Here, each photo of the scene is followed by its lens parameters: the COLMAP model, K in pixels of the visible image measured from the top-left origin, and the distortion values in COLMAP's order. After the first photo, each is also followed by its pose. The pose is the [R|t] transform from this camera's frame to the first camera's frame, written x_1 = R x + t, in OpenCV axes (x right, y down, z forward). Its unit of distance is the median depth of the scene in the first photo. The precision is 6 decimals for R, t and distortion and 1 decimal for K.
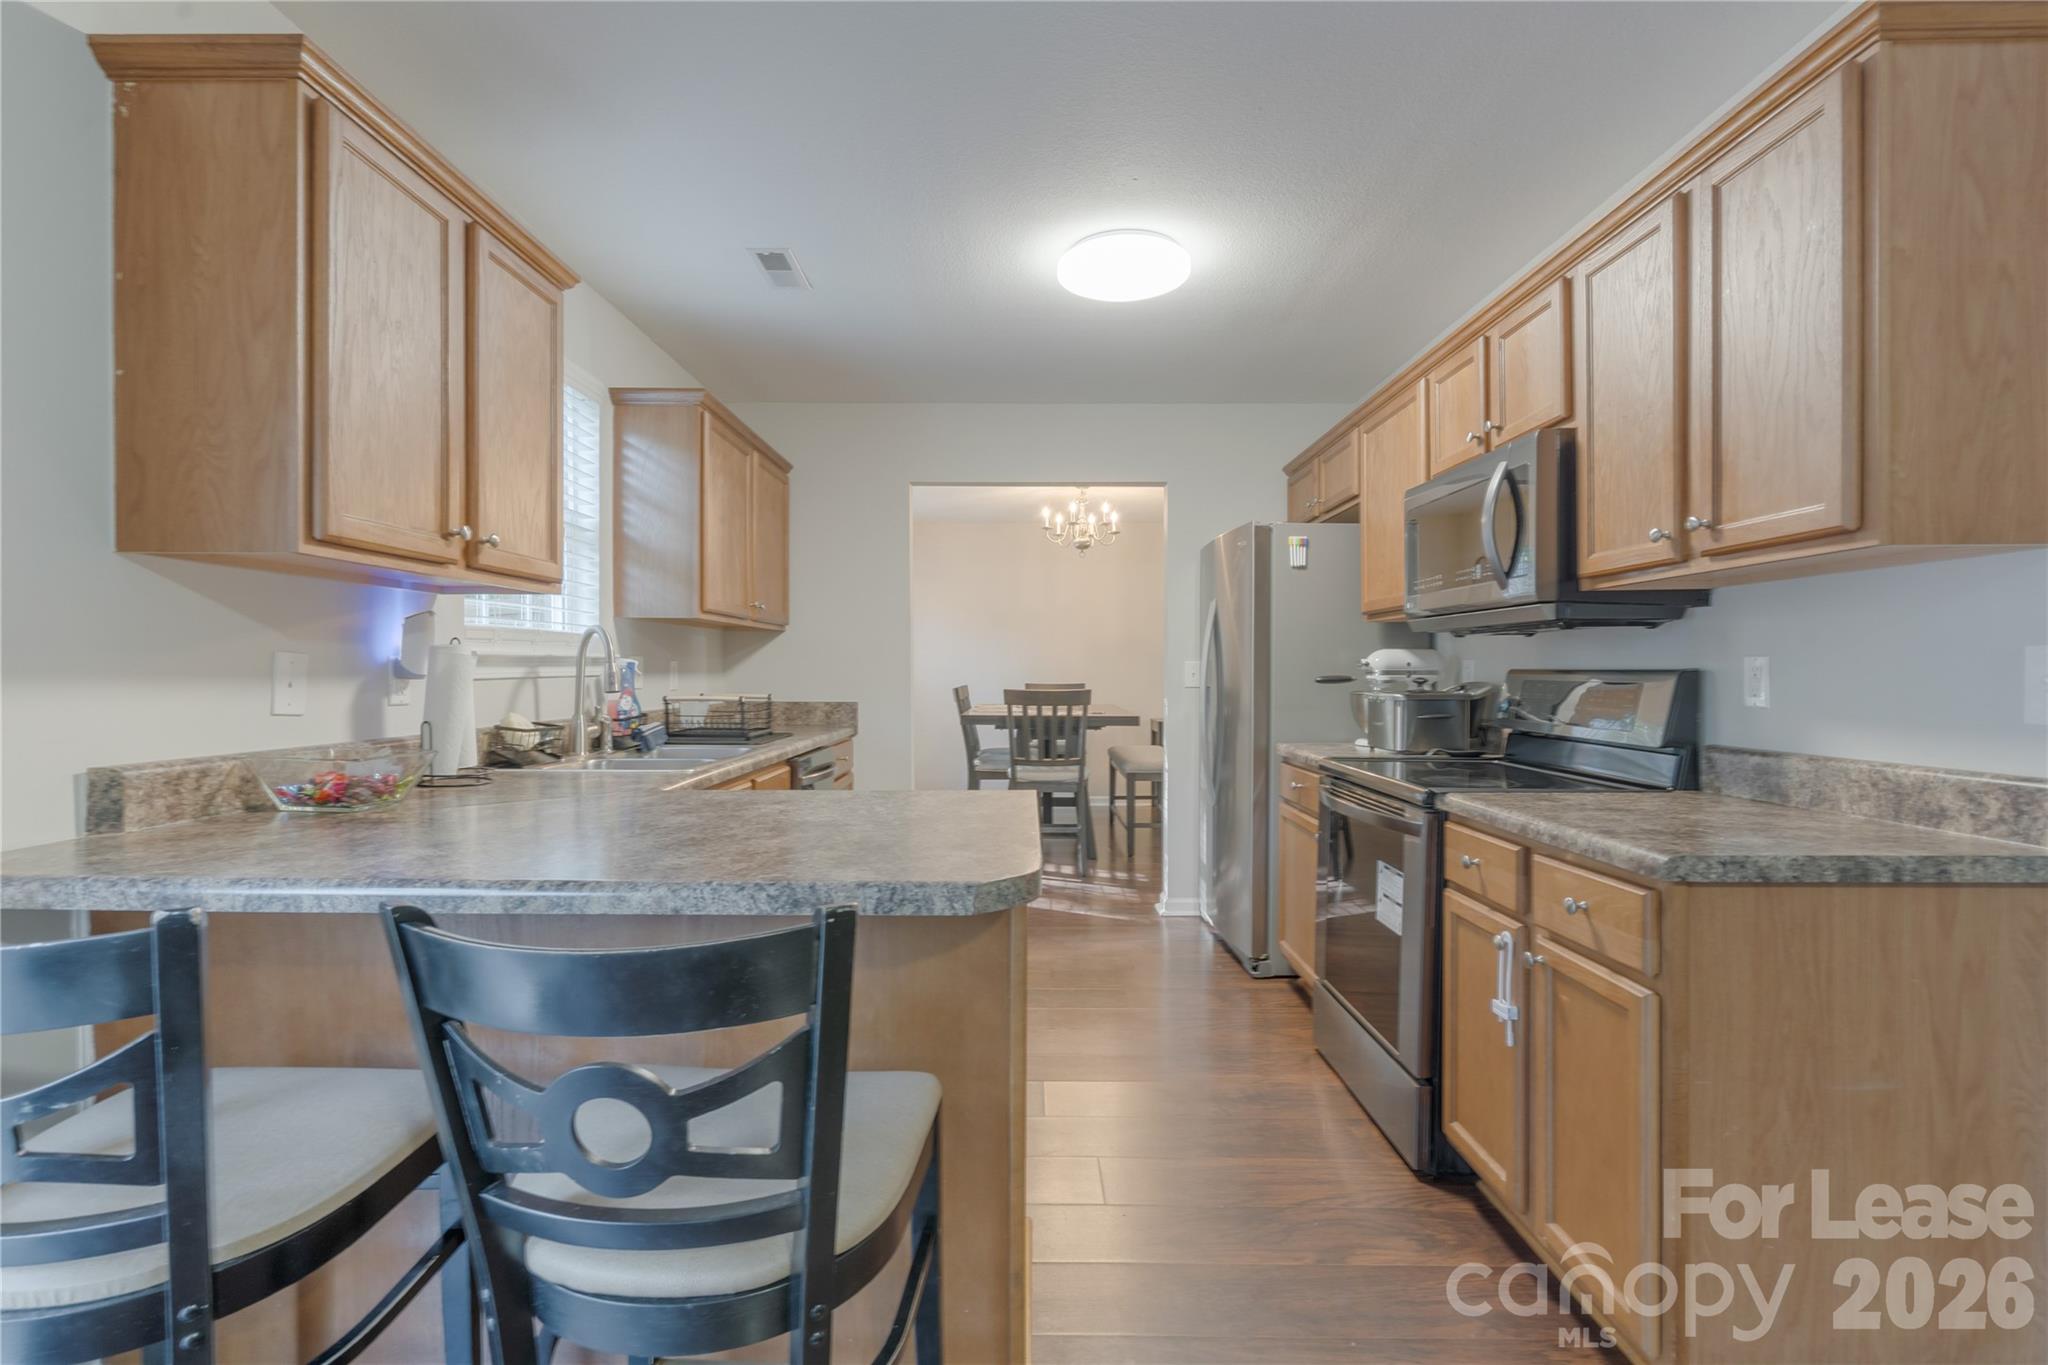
lens RADIAL K [[944.2, 0, 1023.2], [0, 944.2, 680.0], [0, 0, 1]] dist [-0.004981, 0.001664]
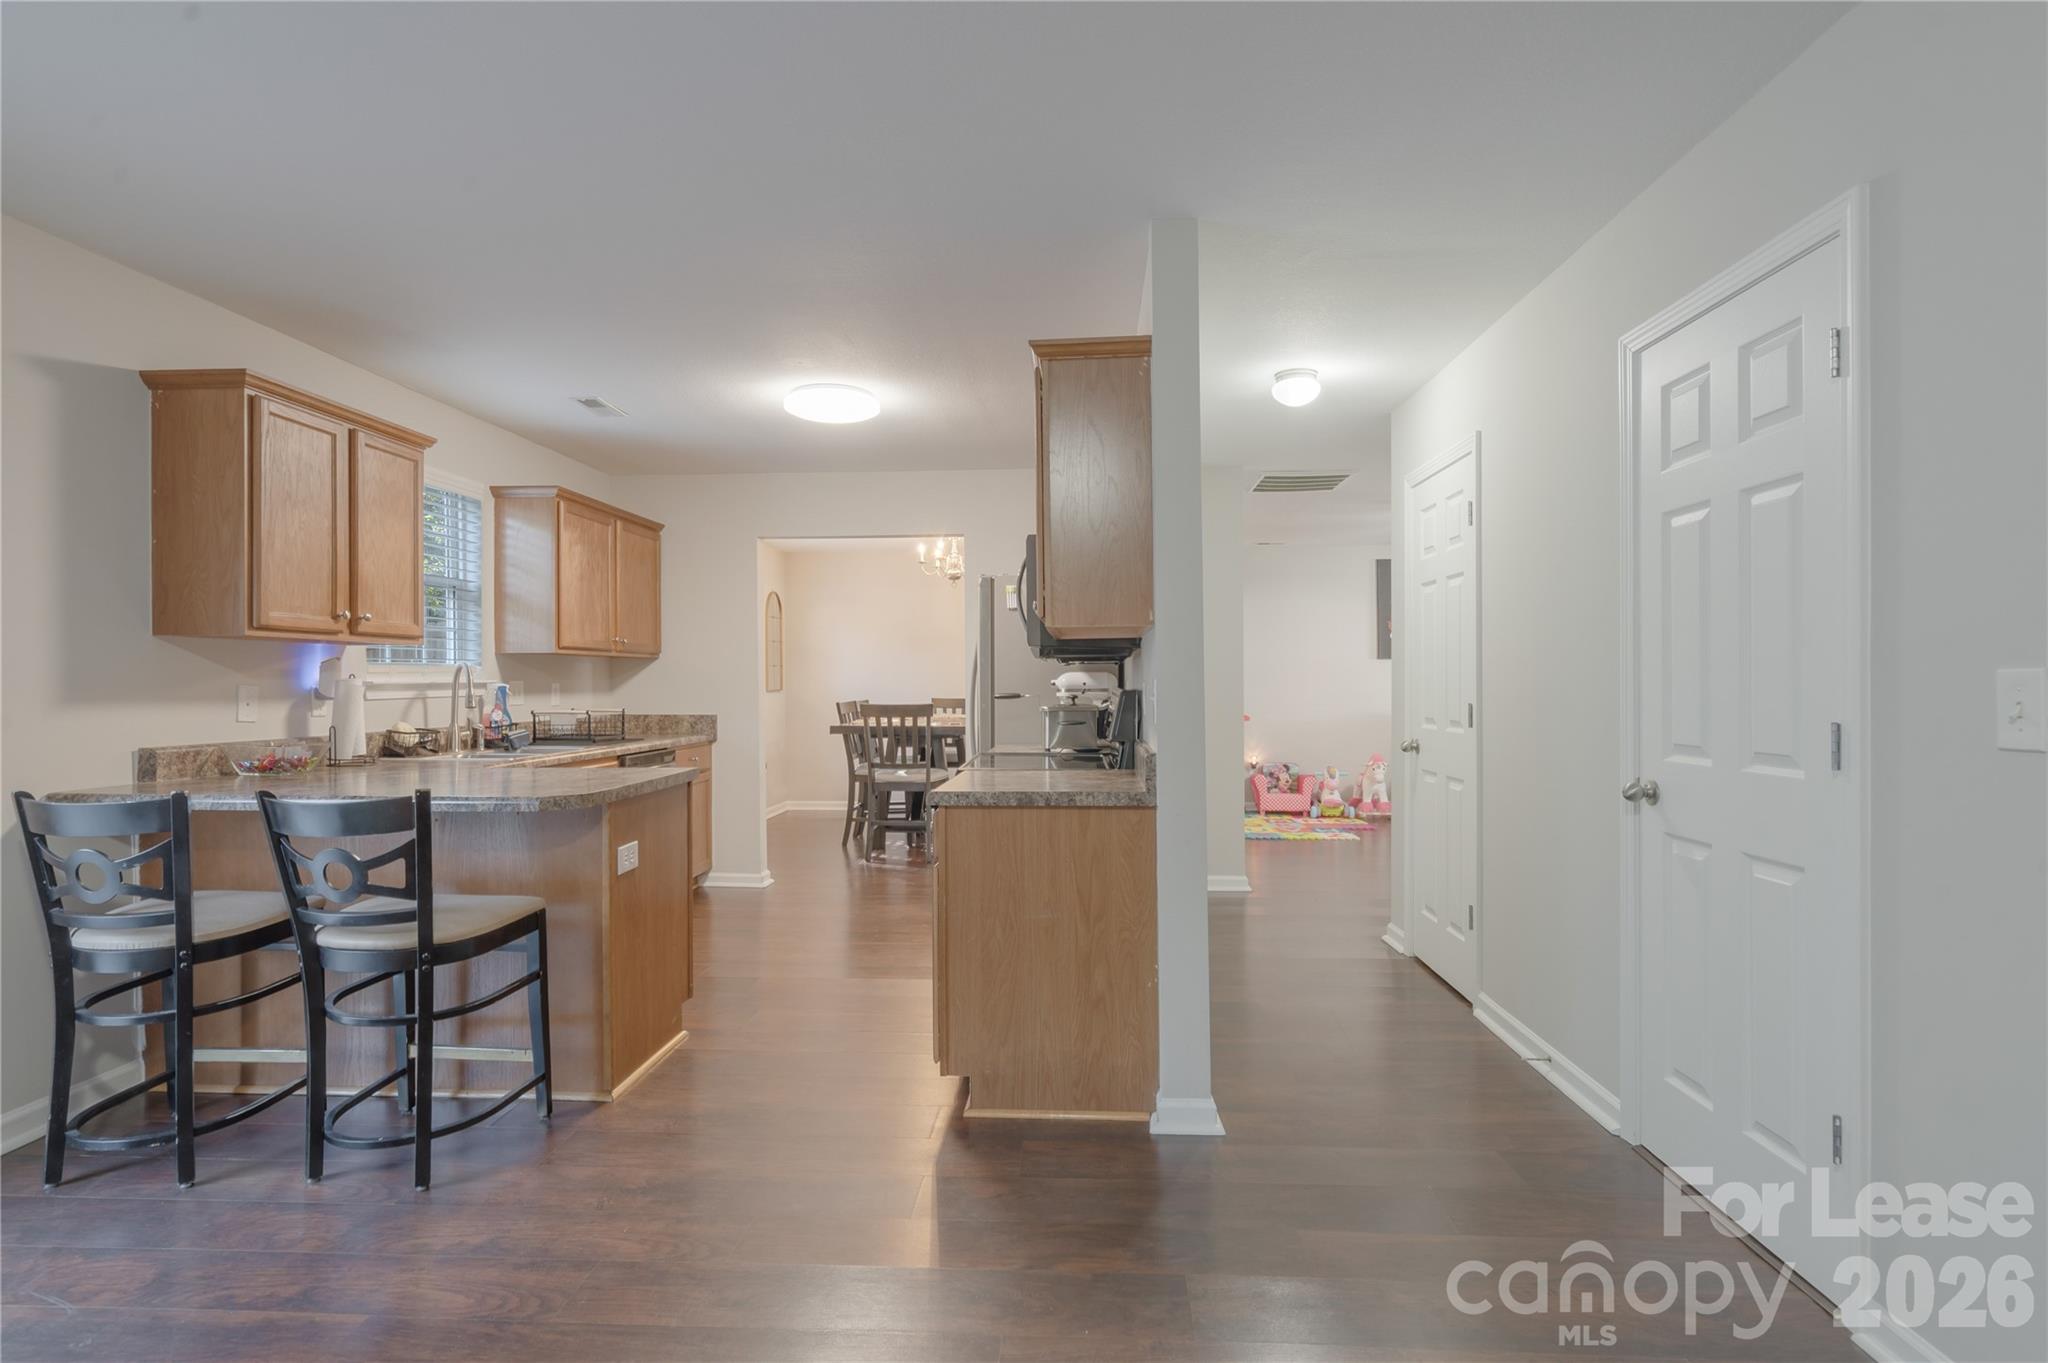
lens RADIAL K [[1029.7, 0, 1020.4], [0, 1029.7, 683.9], [0, 0, 1]] dist [0.005877, 0.001143]
pose [[0.998275, -0.004861, -0.058507, 0.716327], [0.004402, 0.999958, -0.007981, -0.010470], [0.058544, 0.007710, 0.998255, -0.775262]]
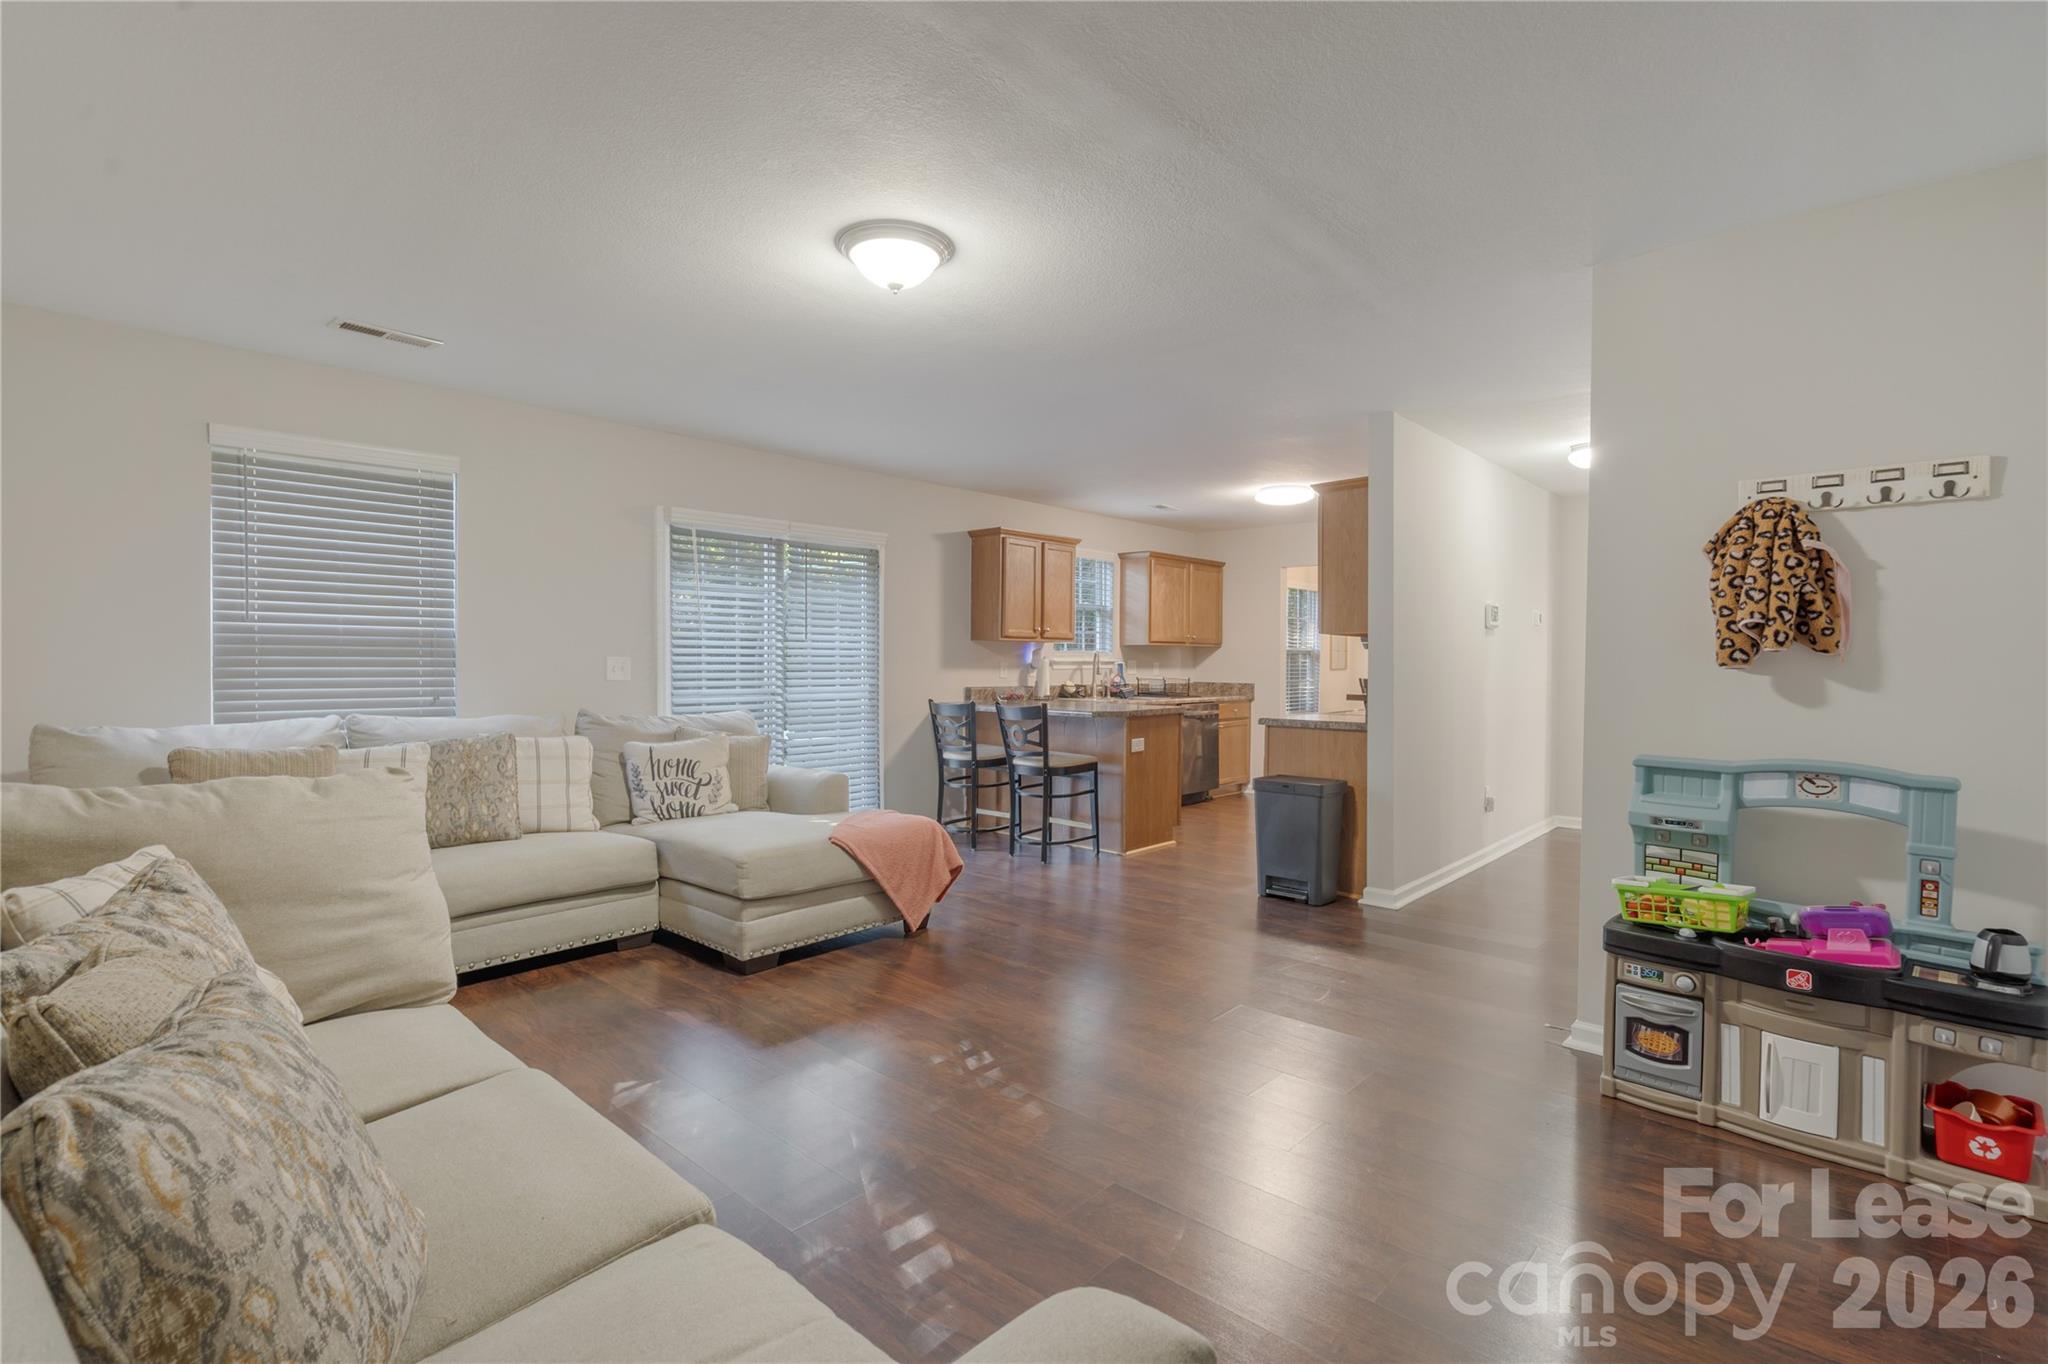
lens RADIAL K [[944.2, 0, 1028.3], [0, 944.2, 678.5], [0, 0, 1]] dist [-0.004981, 0.001664]
pose [[0.744909, 0.013617, -0.667028, 1.807597], [-0.010533, 0.999907, 0.008650, 0.004731], [0.667083, 0.000582, 0.744983, -1.748375]]
